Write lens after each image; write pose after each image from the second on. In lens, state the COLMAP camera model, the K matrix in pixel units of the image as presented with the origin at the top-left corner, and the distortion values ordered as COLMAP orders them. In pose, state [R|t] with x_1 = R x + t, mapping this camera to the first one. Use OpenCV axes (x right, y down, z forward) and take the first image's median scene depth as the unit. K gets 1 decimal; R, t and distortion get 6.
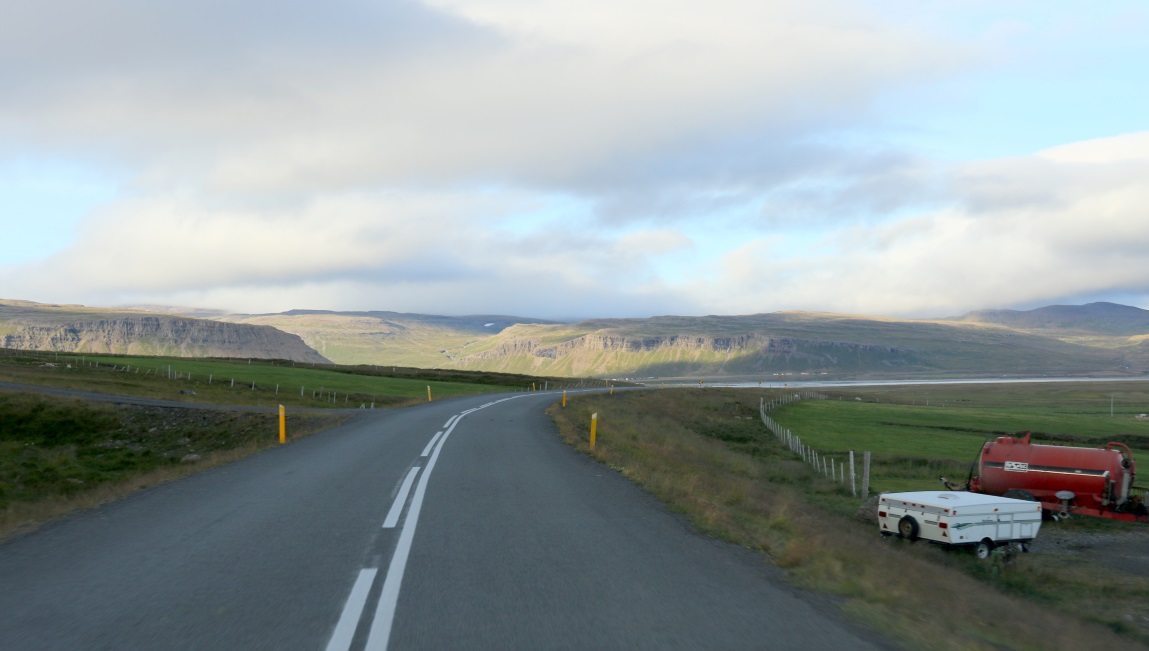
lens RADIAL K [[1574.6, 0, 574.5], [0, 1574.6, 325.5], [0, 0, 1]] dist [0.004171, 0.020815]
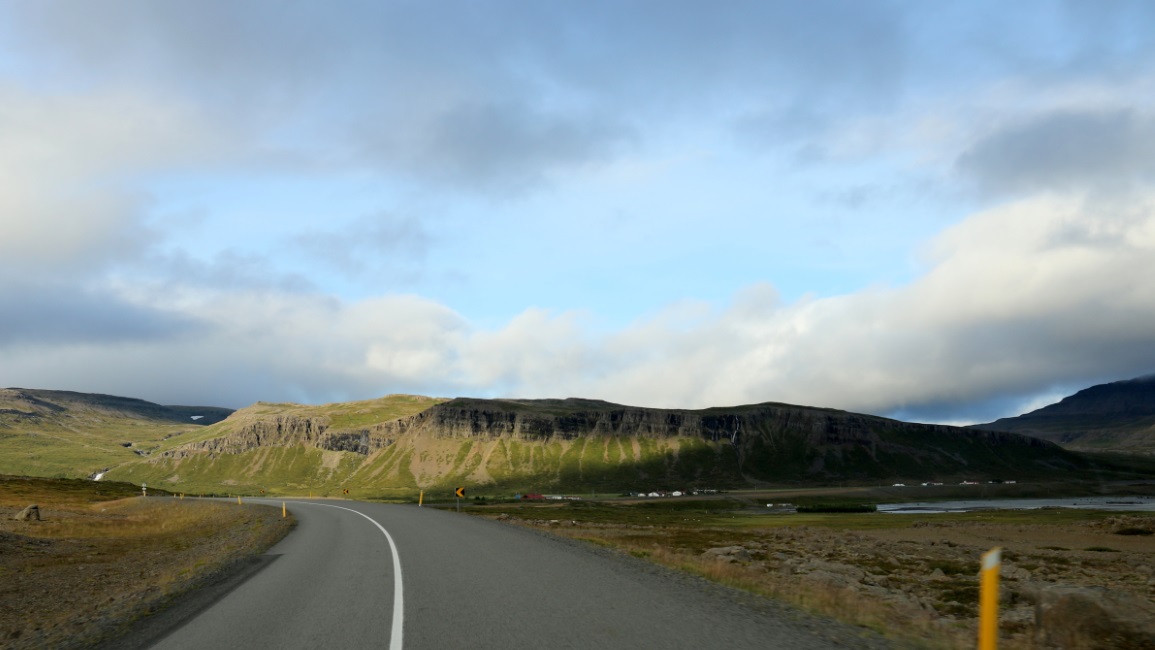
lens RADIAL K [[1089.7, 0, 577.5], [0, 1089.7, 325.0], [0, 0, 1]] dist [-0.122236, 0.133237]
pose [[0.950297, 0.053604, 0.306696, -0.057046], [-0.014131, 0.991478, -0.129505, 0.024465], [-0.311024, 0.118734, 0.942956, 0.667638]]
